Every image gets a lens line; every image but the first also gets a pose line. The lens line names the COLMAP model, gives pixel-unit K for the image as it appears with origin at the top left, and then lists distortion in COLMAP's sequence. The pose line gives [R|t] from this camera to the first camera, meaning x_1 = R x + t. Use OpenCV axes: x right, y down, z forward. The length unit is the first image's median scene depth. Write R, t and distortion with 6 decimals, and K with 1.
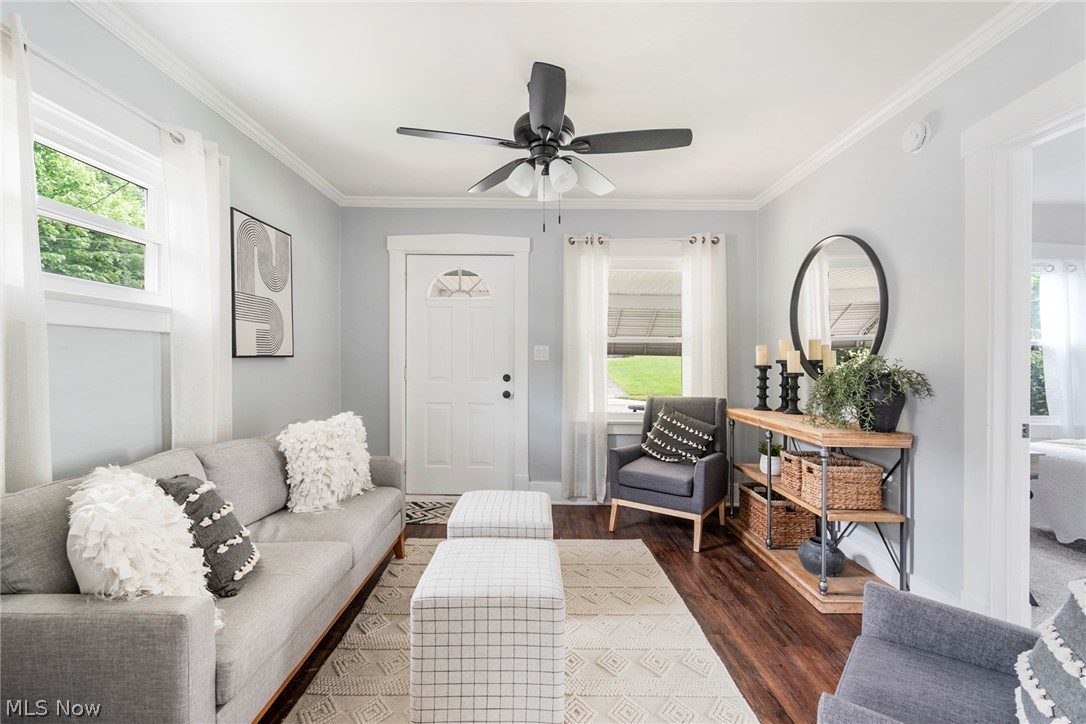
lens RADIAL K [[482.3, 0, 538.4], [0, 482.3, 366.9], [0, 0, 1]] dist [-0.000020, -0.000171]
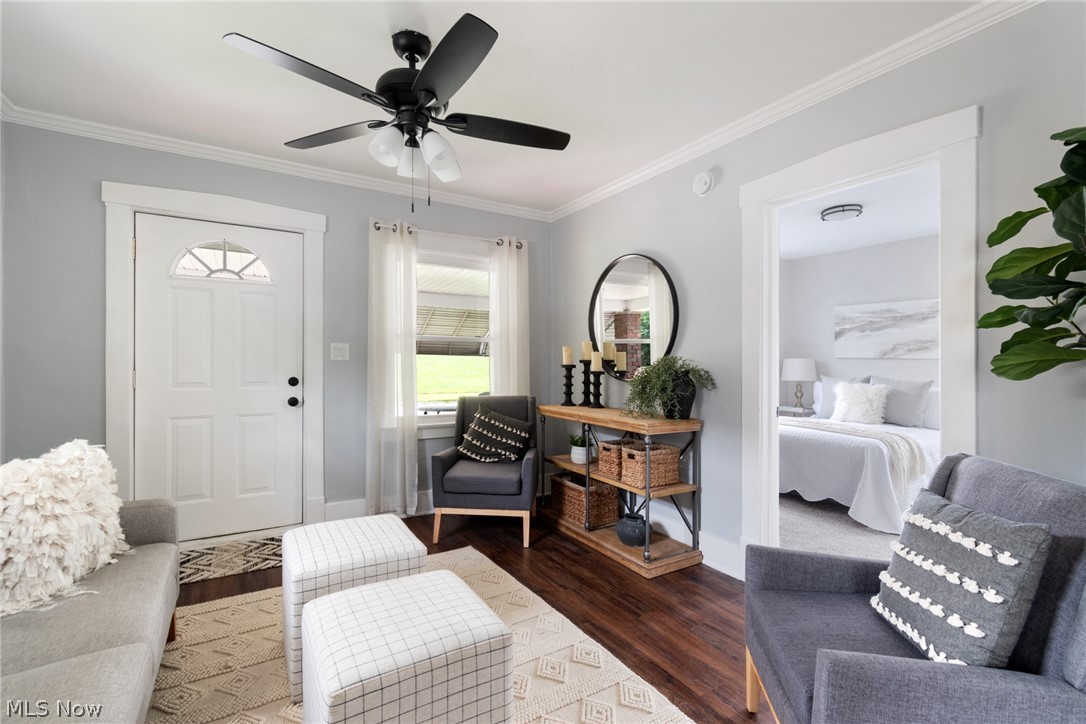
lens RADIAL K [[483.1, 0, 540.6], [0, 483.1, 364.1], [0, 0, 1]] dist [0.000086, -0.000059]
pose [[0.855255, -0.004822, 0.518184, -0.166342], [0.006281, 0.999980, -0.001063, -0.004272], [-0.518169, 0.004164, 0.855268, 0.099116]]
